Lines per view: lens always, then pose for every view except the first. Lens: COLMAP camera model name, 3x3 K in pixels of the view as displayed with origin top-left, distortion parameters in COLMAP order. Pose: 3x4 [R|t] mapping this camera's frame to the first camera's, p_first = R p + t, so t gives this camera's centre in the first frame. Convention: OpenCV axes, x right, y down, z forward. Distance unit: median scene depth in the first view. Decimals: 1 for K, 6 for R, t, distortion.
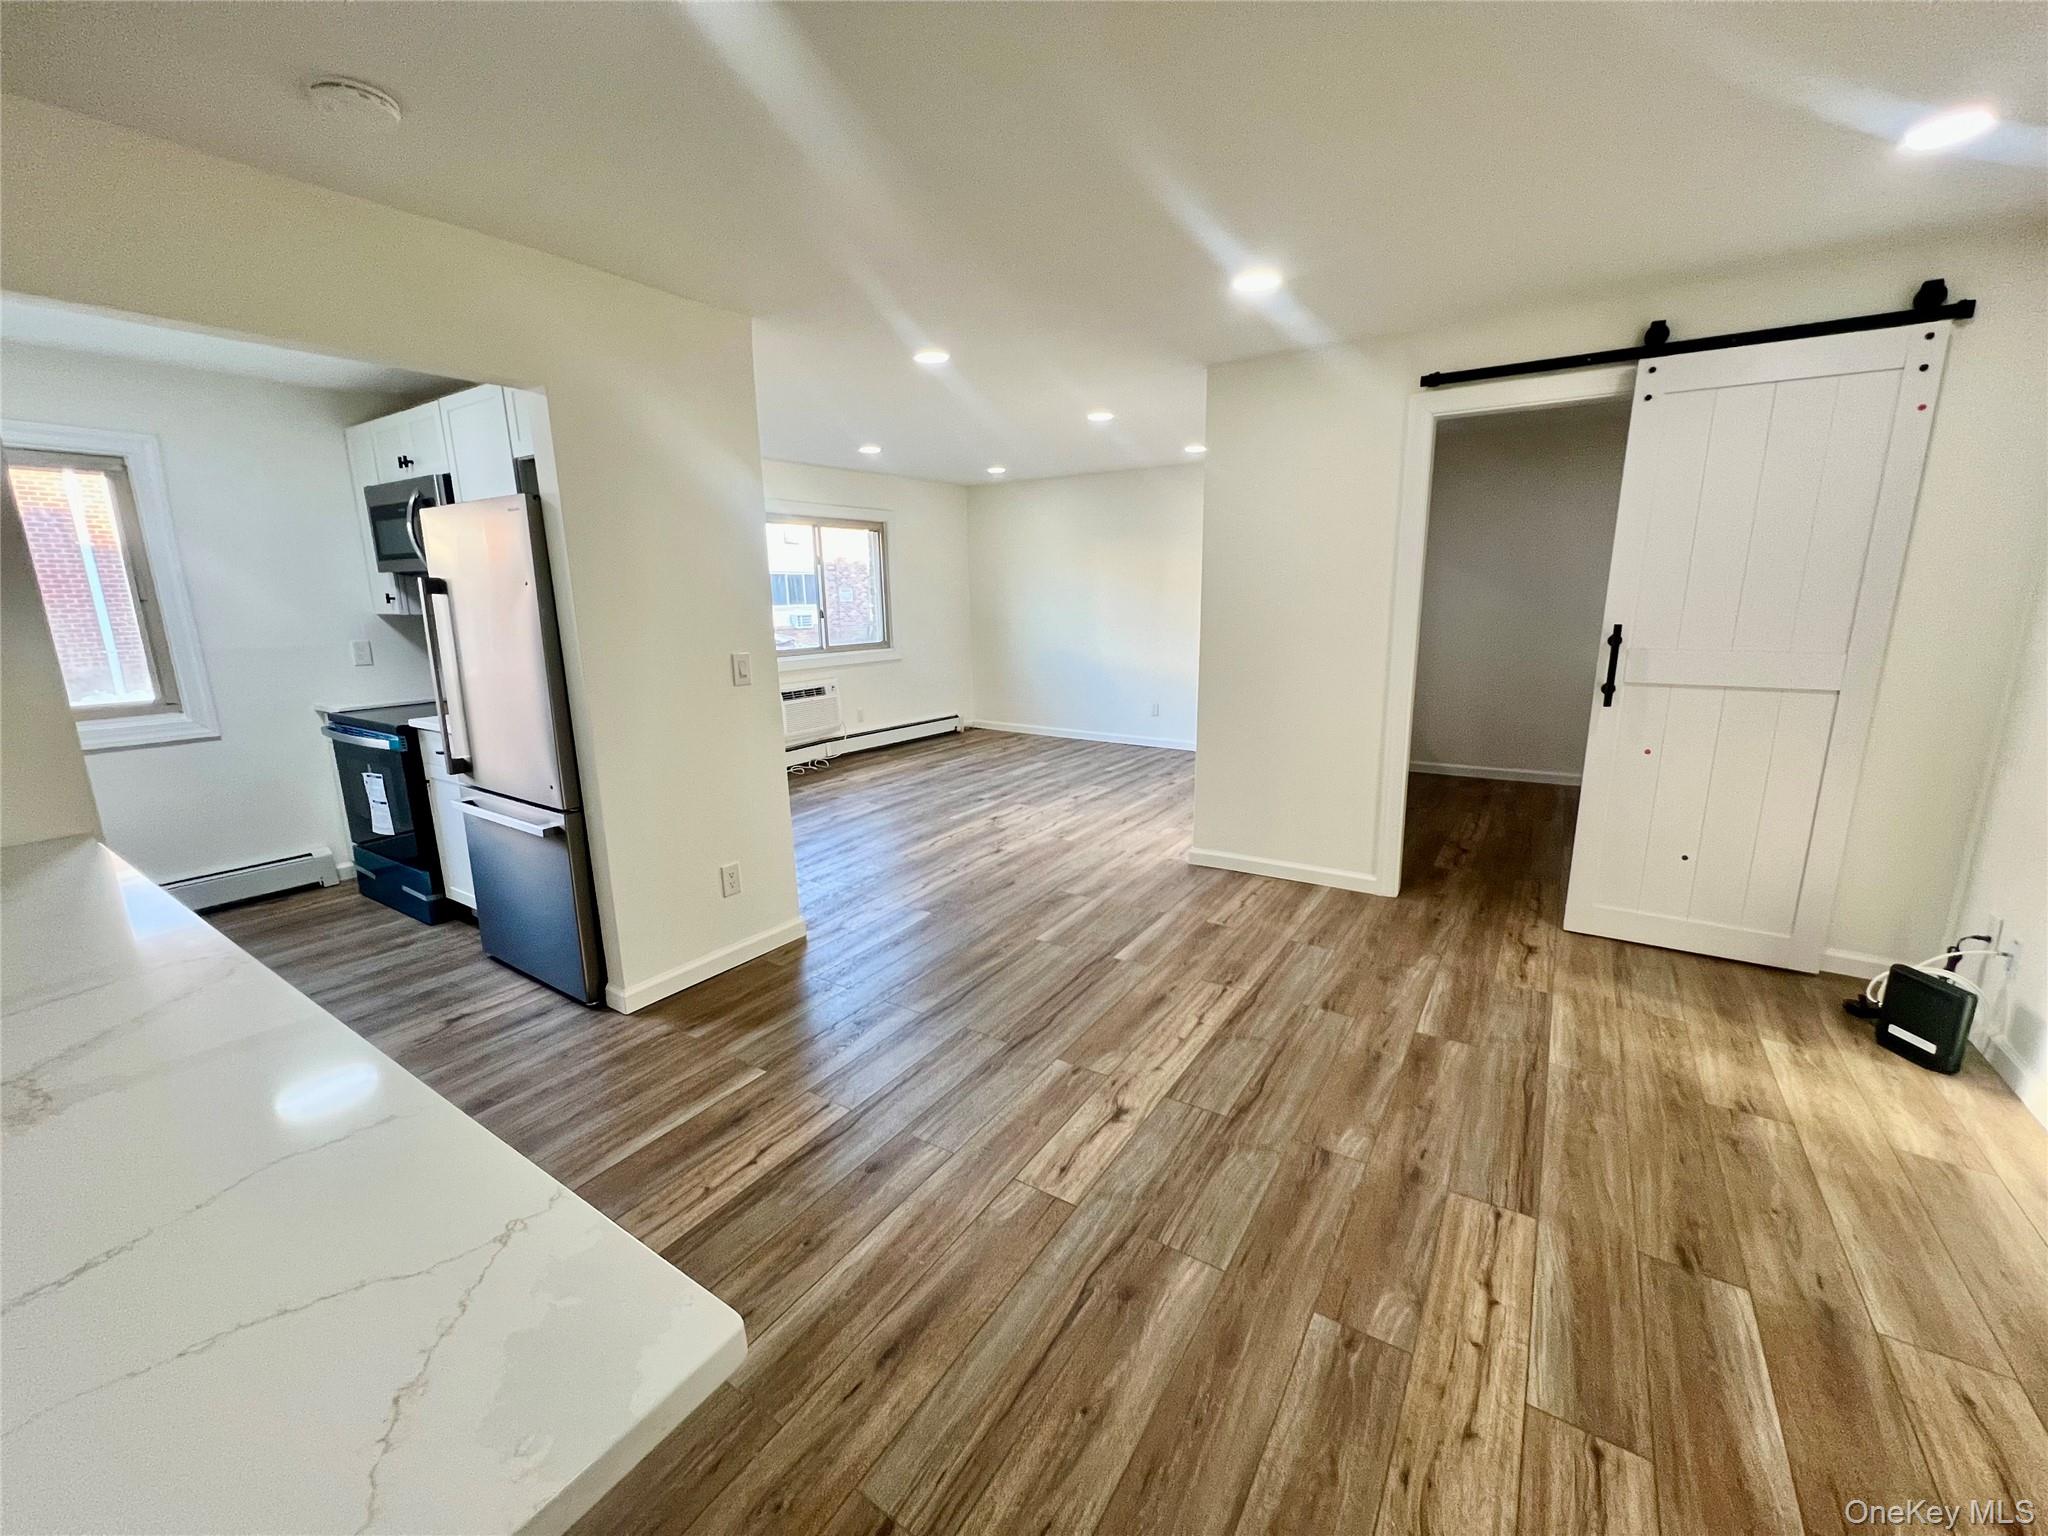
lens RADIAL K [[822.2, 0, 1024.0], [0, 822.2, 768.0], [0, 0, 1]] dist [-0.000239, 0.000009]
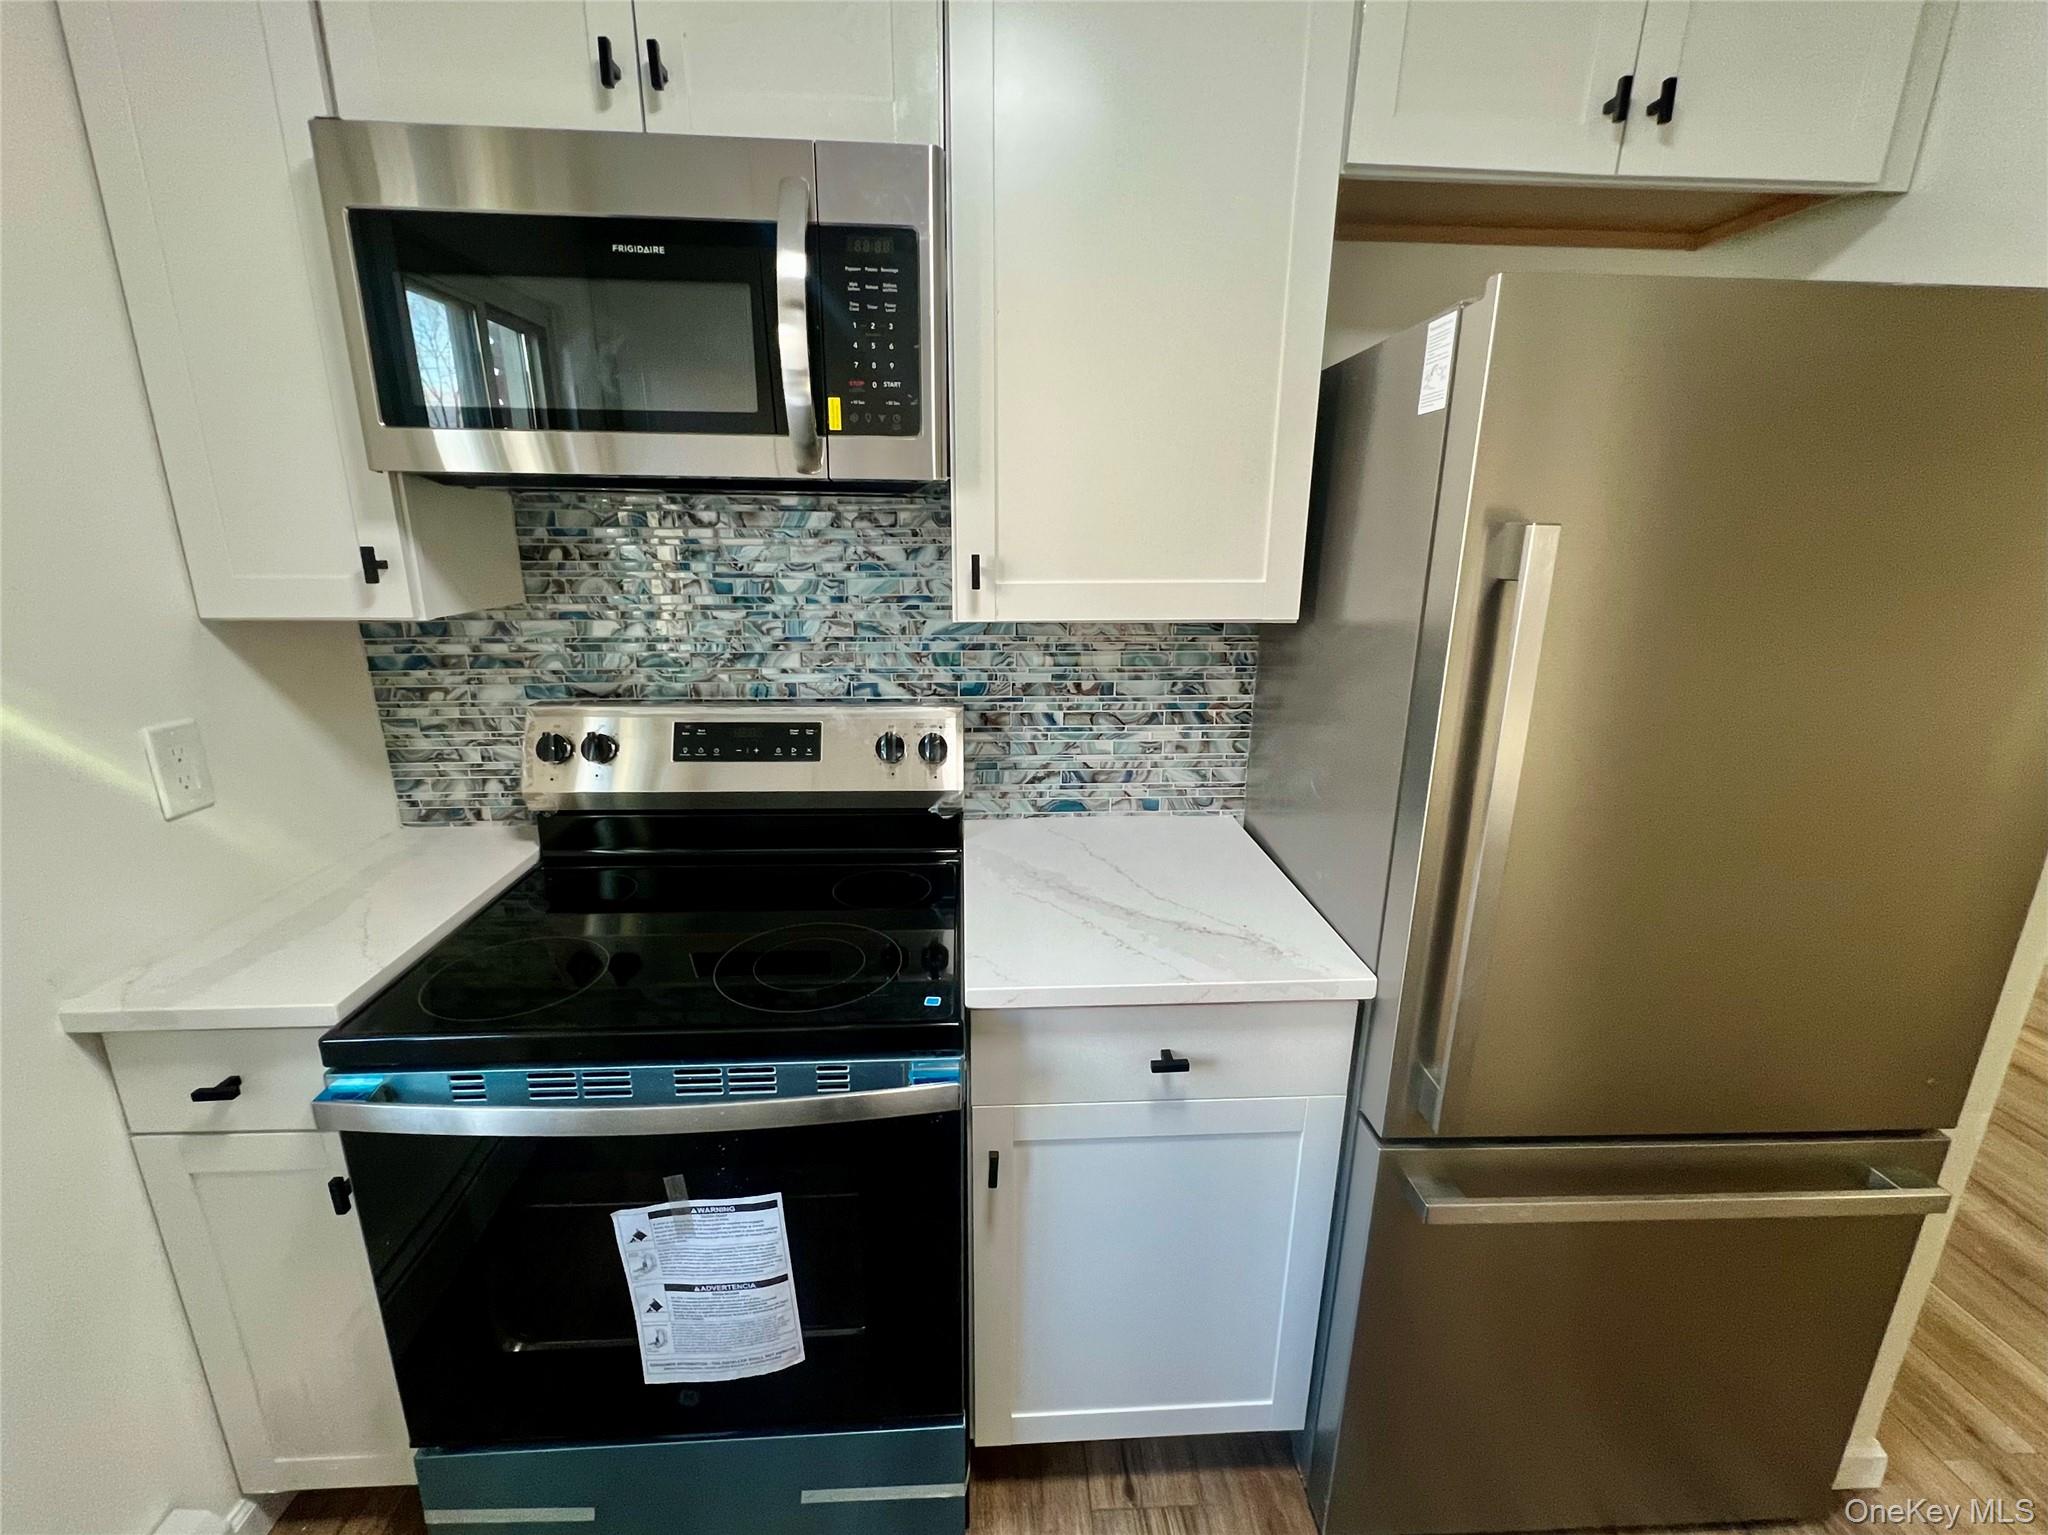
lens RADIAL K [[859.1, 0, 1022.2], [0, 859.1, 759.5], [0, 0, 1]] dist [-0.000808, -0.000137]
pose [[0.800556, -0.137268, 0.583325, -0.841690], [0.104958, 0.990483, 0.089037, -0.155731], [-0.589995, -0.010054, 0.807344, 0.687799]]
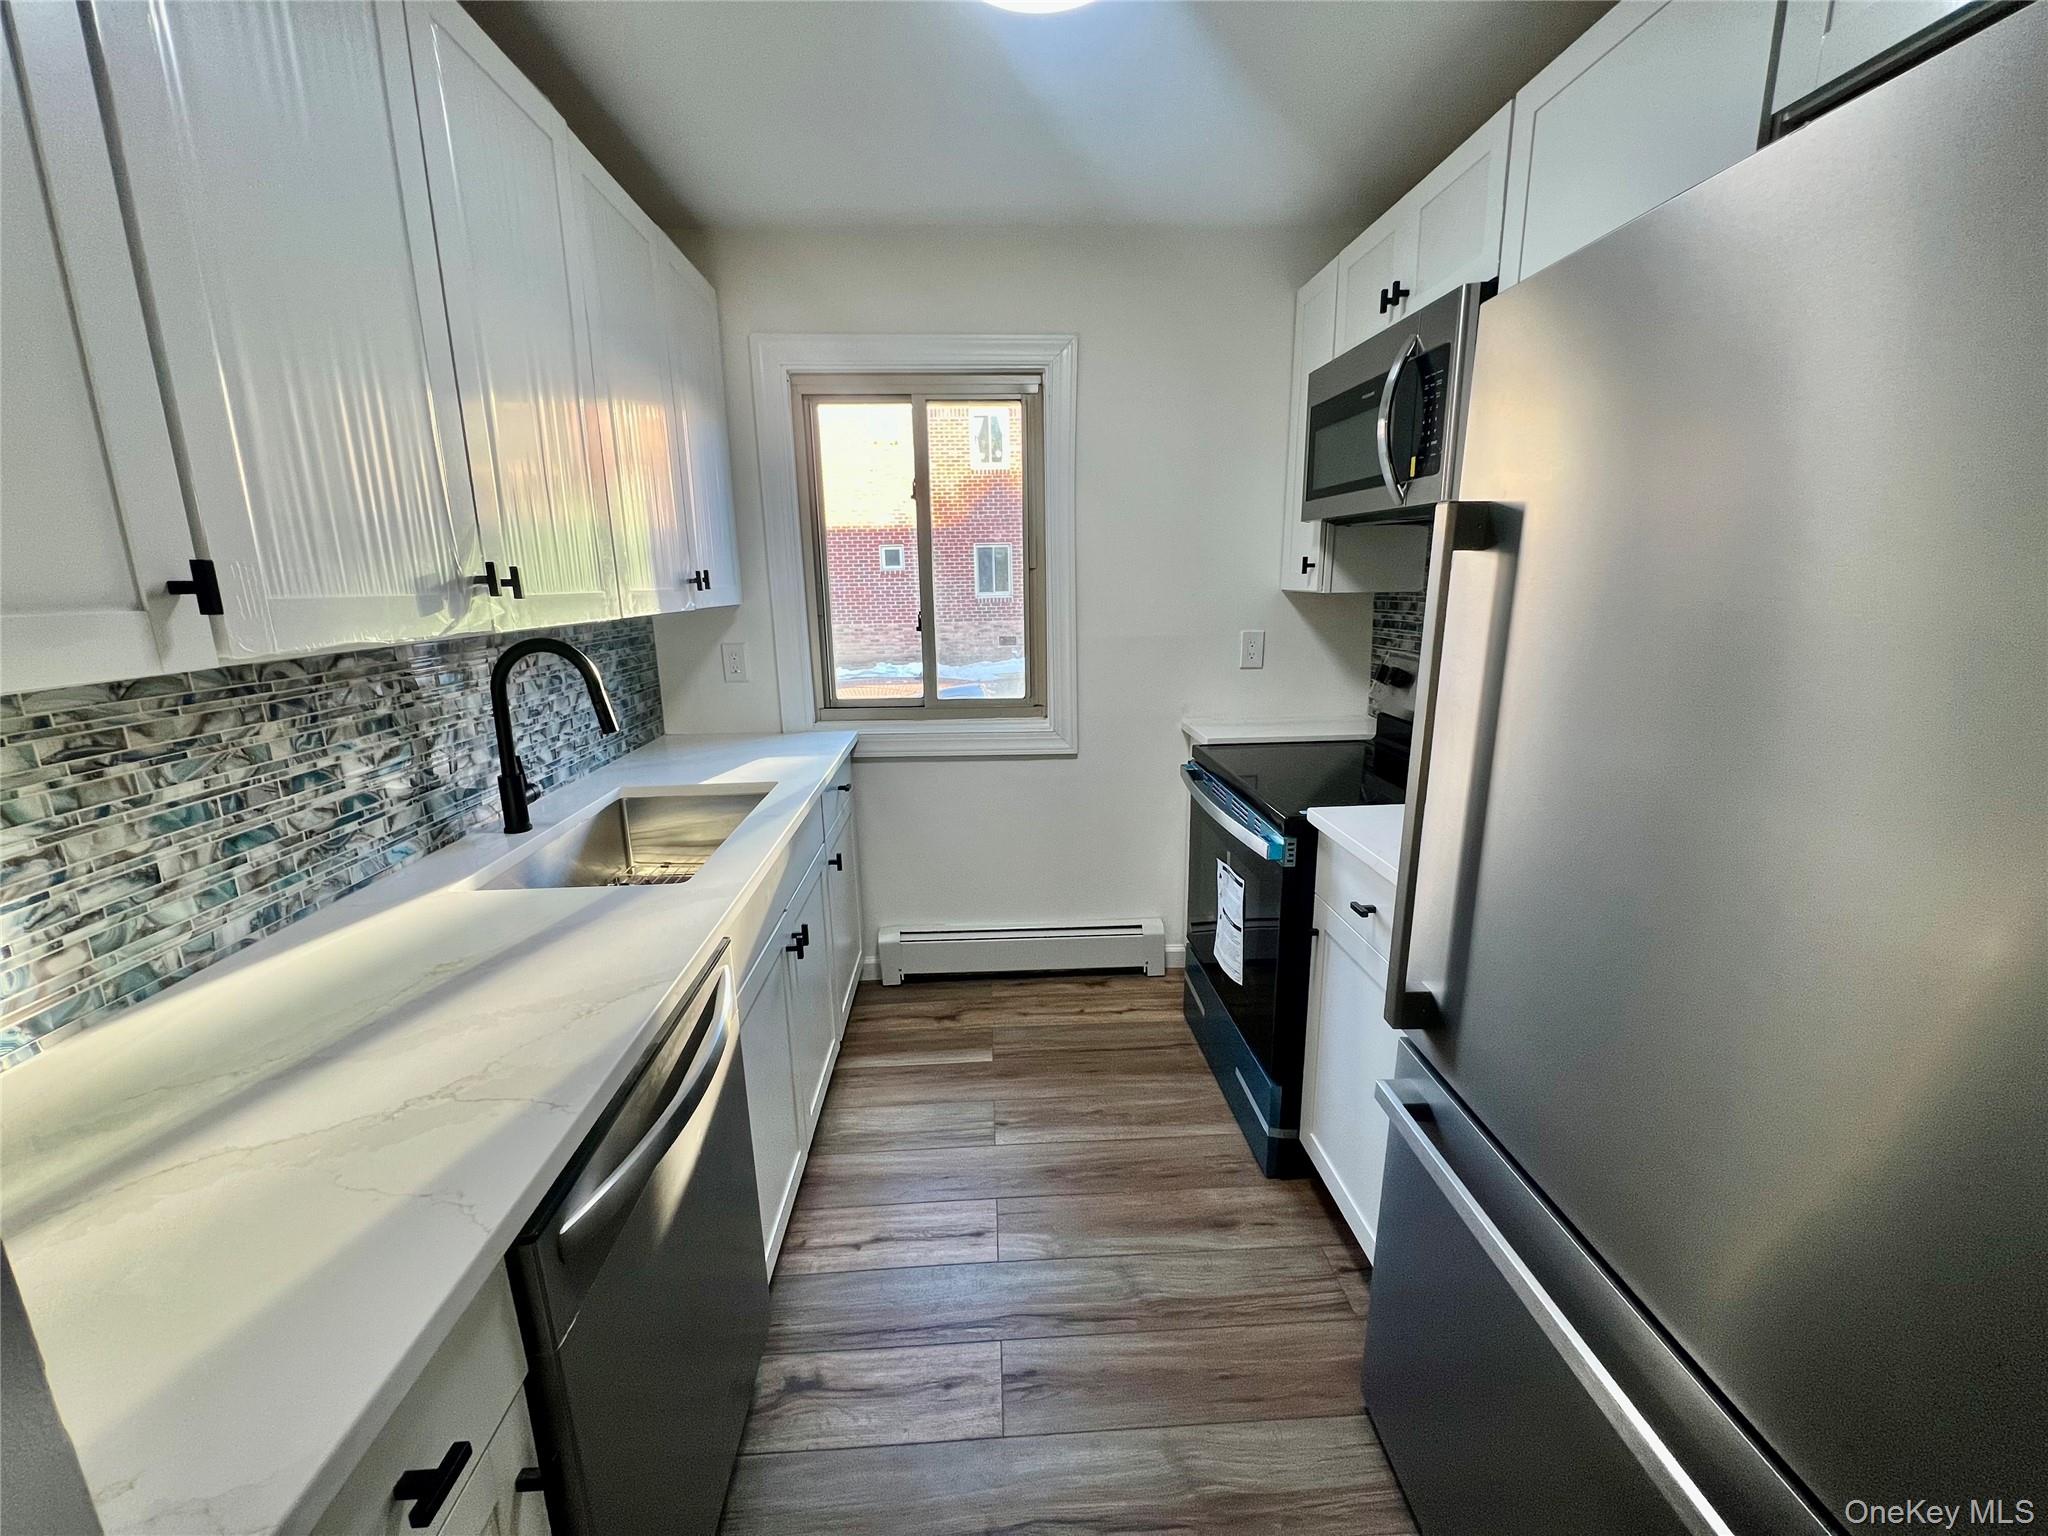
lens RADIAL K [[819.1, 0, 1026.7], [0, 819.1, 759.0], [0, 0, 1]] dist [-0.001312, -0.000124]
pose [[0.600475, 0.181136, -0.778858, -0.437909], [-0.158543, 0.981639, 0.106064, -0.106474], [0.783769, 0.059794, 0.618168, 0.518815]]
